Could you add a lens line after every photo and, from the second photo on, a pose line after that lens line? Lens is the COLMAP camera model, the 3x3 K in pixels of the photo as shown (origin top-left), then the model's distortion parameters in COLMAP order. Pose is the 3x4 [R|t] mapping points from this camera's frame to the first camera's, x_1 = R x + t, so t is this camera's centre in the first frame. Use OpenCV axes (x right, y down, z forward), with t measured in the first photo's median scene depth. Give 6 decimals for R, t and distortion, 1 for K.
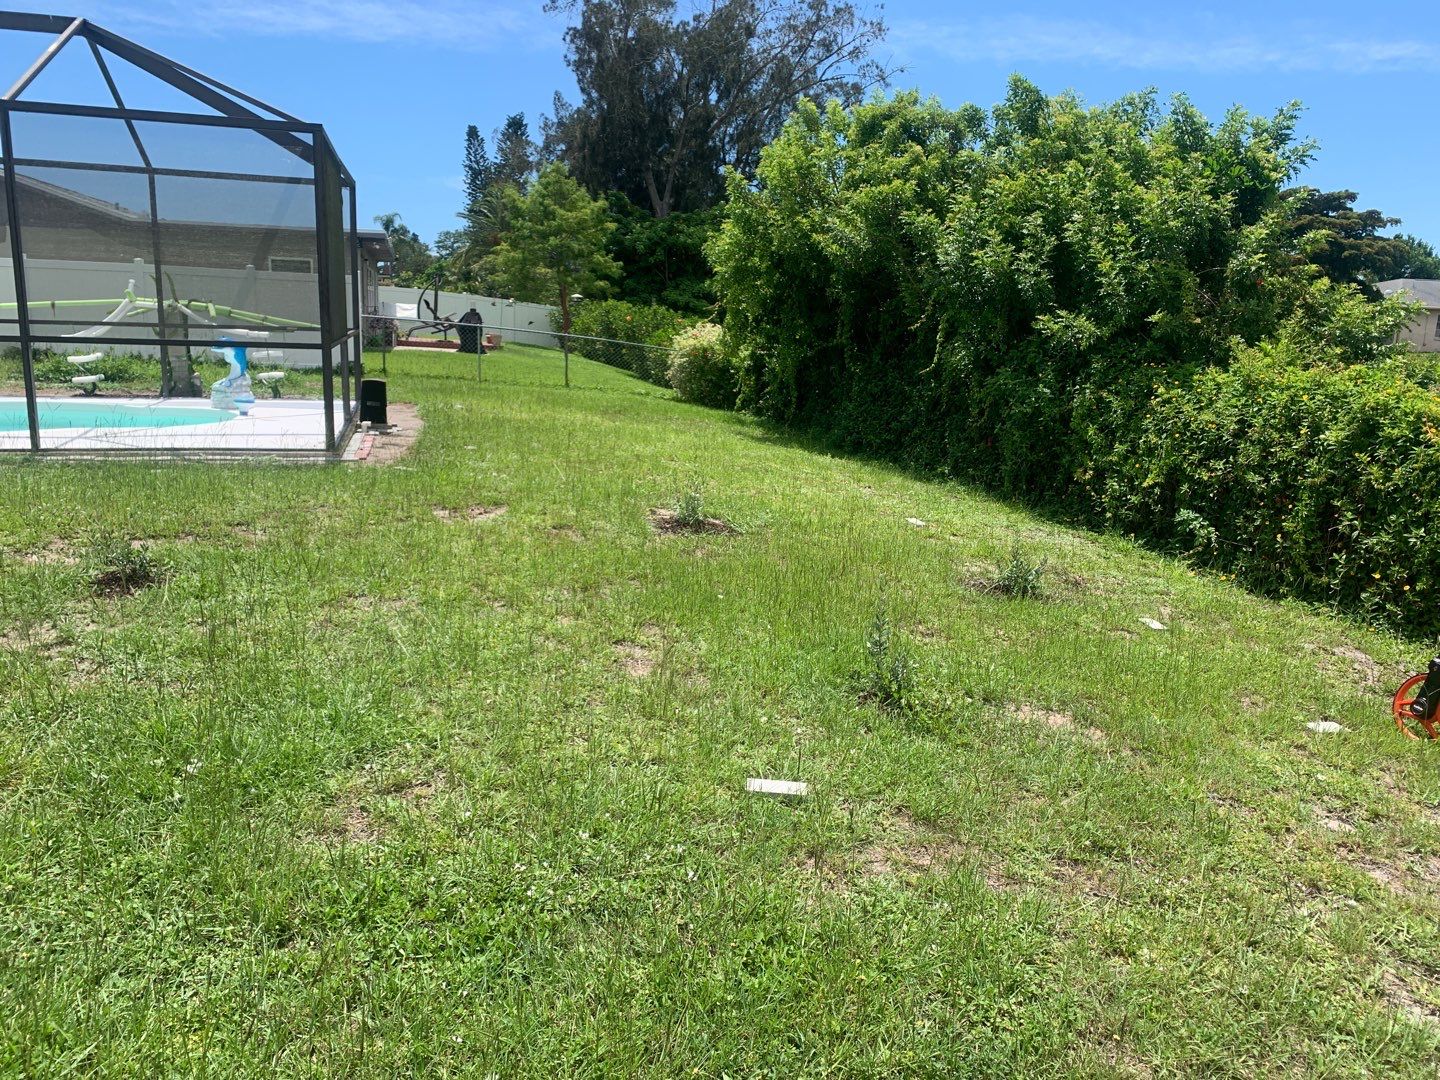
lens RADIAL K [[1100.8, 0, 723.8], [0, 1100.8, 542.8], [0, 0, 1]] dist [0.028692, -0.028547]
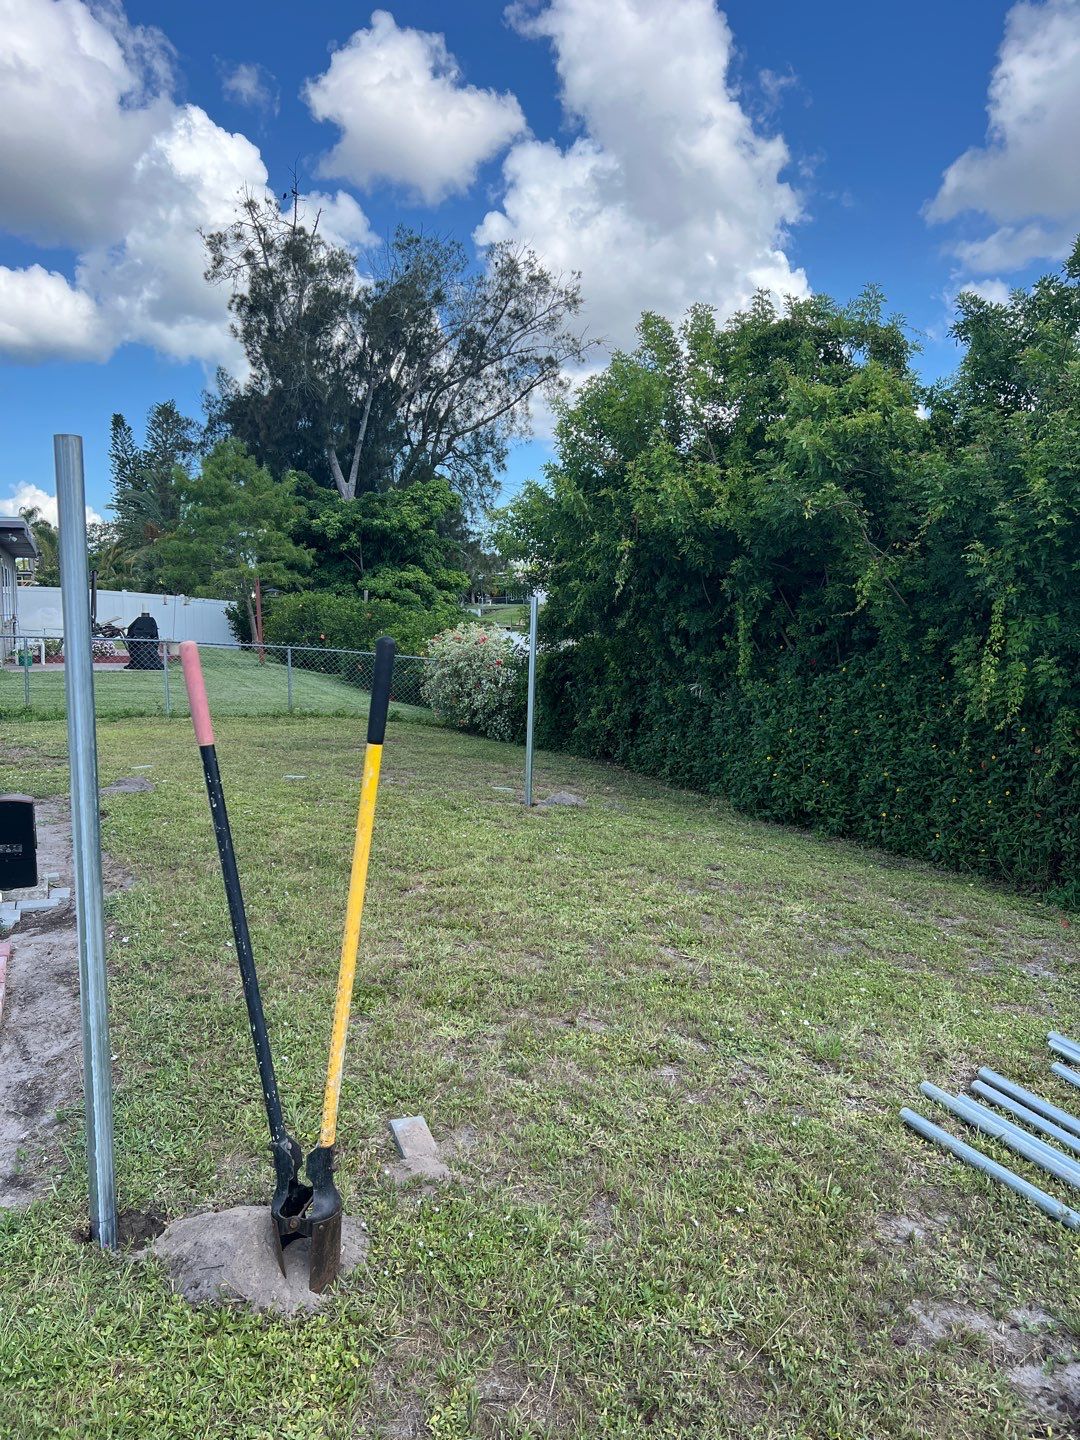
lens RADIAL K [[1042.4, 0, 523.0], [0, 1042.4, 720.3], [0, 0, 1]] dist [0.051482, -0.061436]
pose [[0.988471, -0.052641, 0.141961, -0.047371], [0.064280, 0.994825, -0.078684, -0.039987], [-0.137085, 0.086902, 0.986740, 0.154342]]
